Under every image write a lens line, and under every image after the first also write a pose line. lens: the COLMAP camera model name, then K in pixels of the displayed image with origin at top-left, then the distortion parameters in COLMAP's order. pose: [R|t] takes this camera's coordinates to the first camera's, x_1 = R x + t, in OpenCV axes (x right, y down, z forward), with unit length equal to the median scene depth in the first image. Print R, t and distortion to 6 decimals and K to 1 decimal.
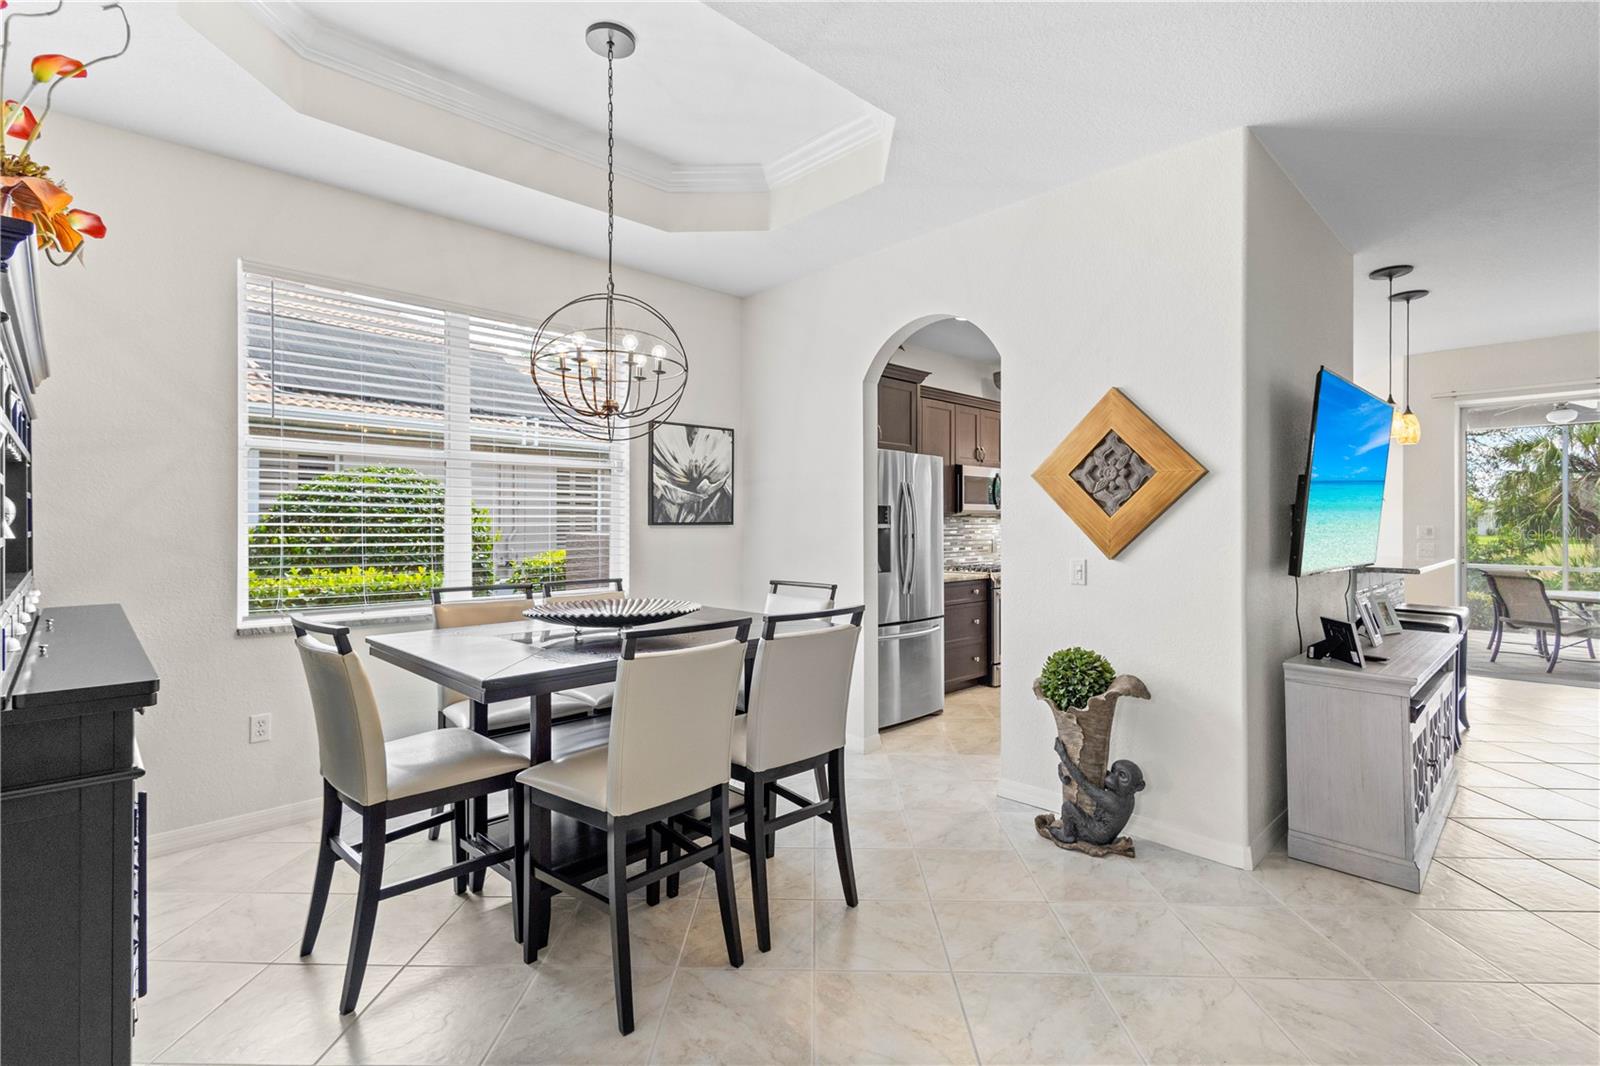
lens RADIAL K [[745.0, 0, 799.3], [0, 745.0, 524.4], [0, 0, 1]] dist [-0.000412, -0.000178]
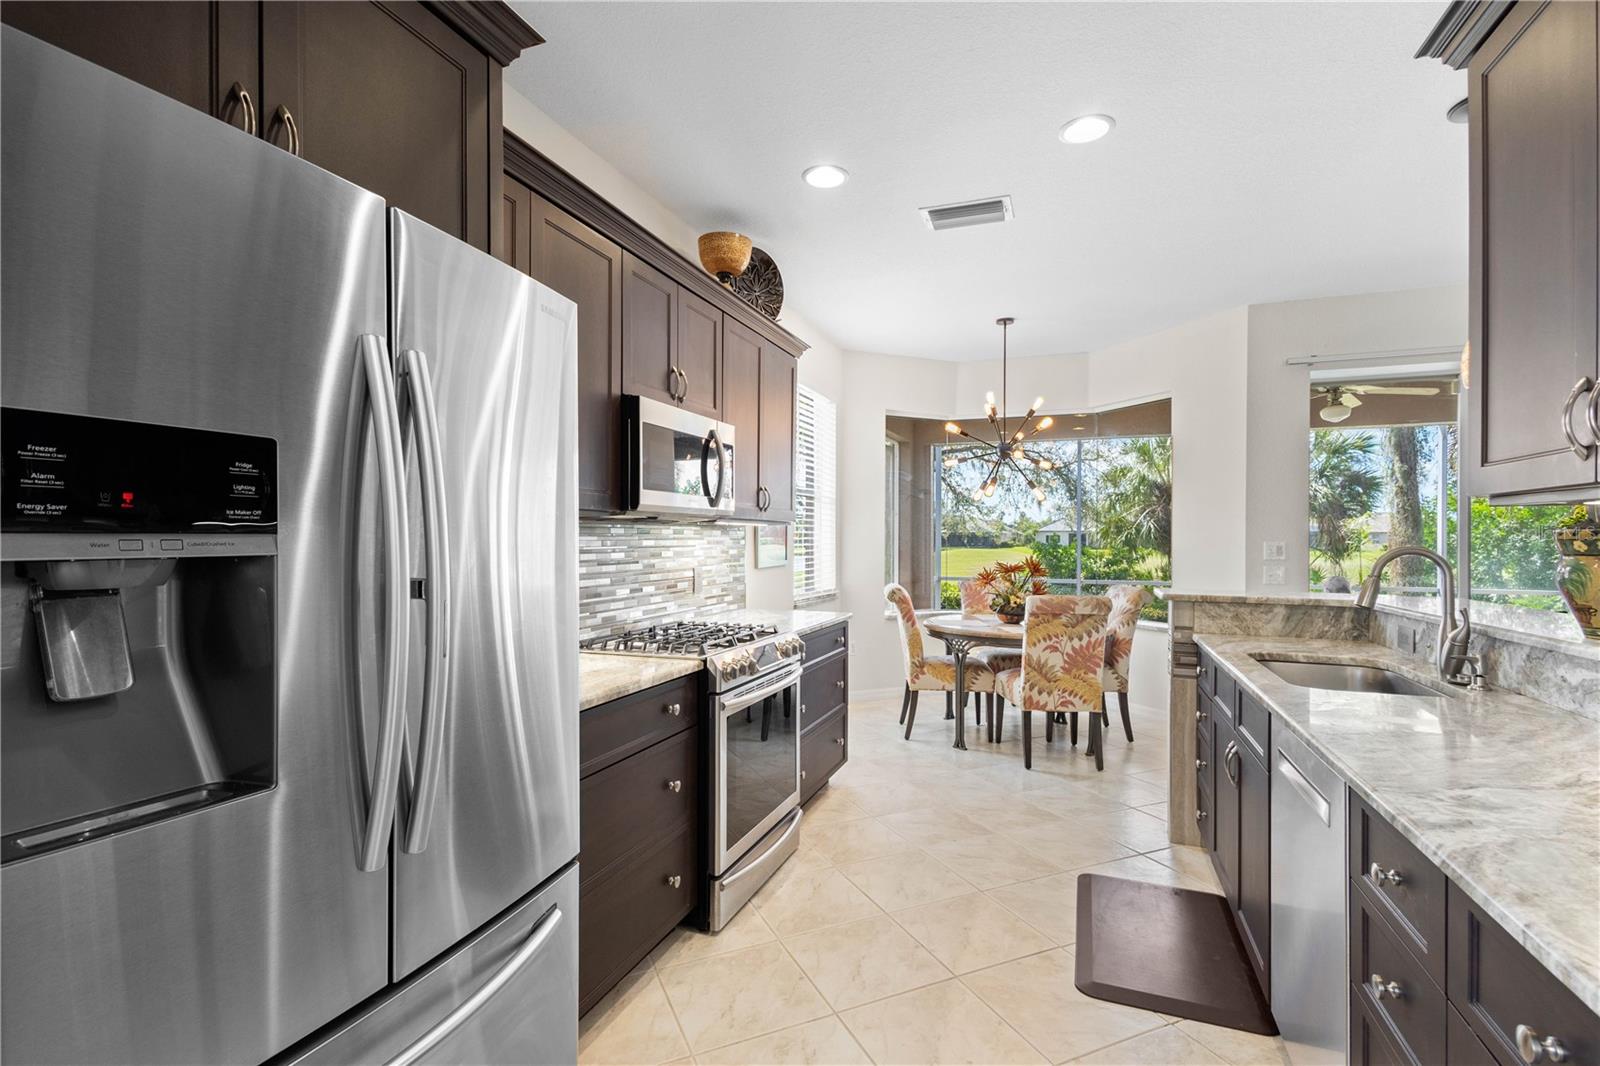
lens RADIAL K [[738.2, 0, 800.2], [0, 738.2, 537.3], [0, 0, 1]] dist [0.000072, 0.000019]
pose [[0.903841, 0.002929, 0.427858, 0.124683], [-0.003617, 0.999993, 0.000796, -0.001819], [-0.427852, -0.002267, 0.903846, 0.590666]]
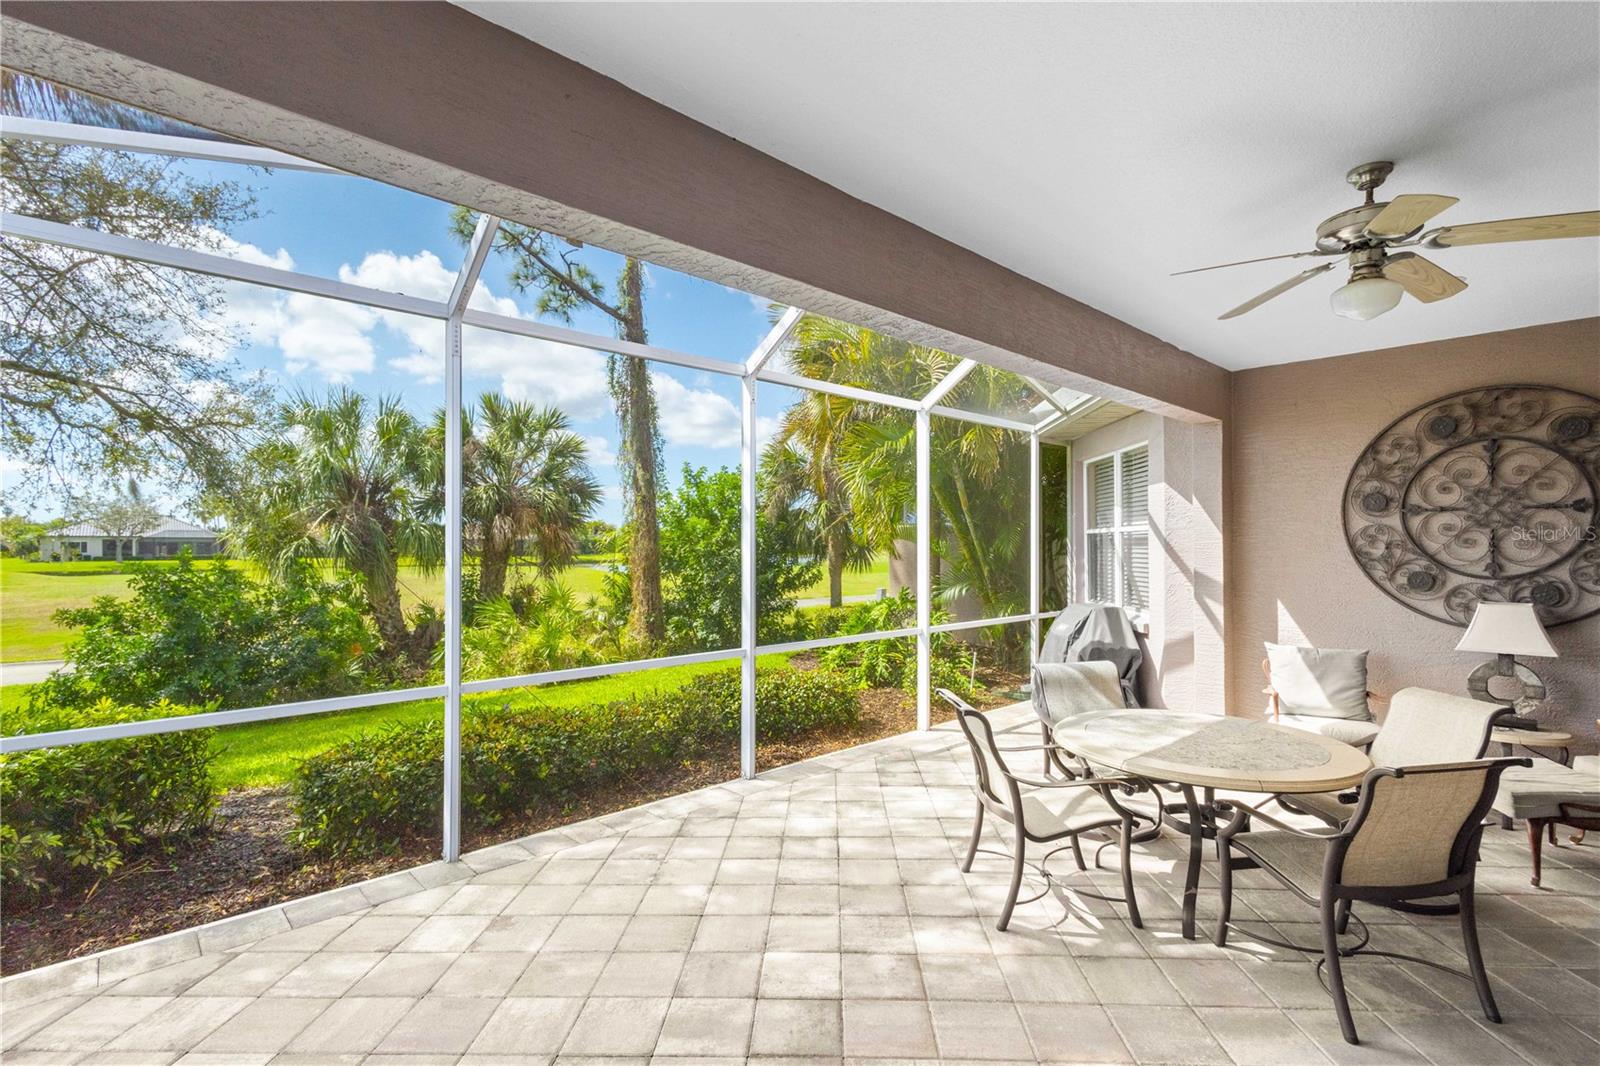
lens RADIAL K [[722.3, 0, 794.3], [0, 722.3, 536.1], [0, 0, 1]] dist [0.002603, 0.000235]
pose [[0.009722, 0.011513, 0.999886, 0.742797], [-0.000578, 0.999934, -0.011508, -0.026000], [-0.999953, -0.000466, 0.009728, 1.447570]]
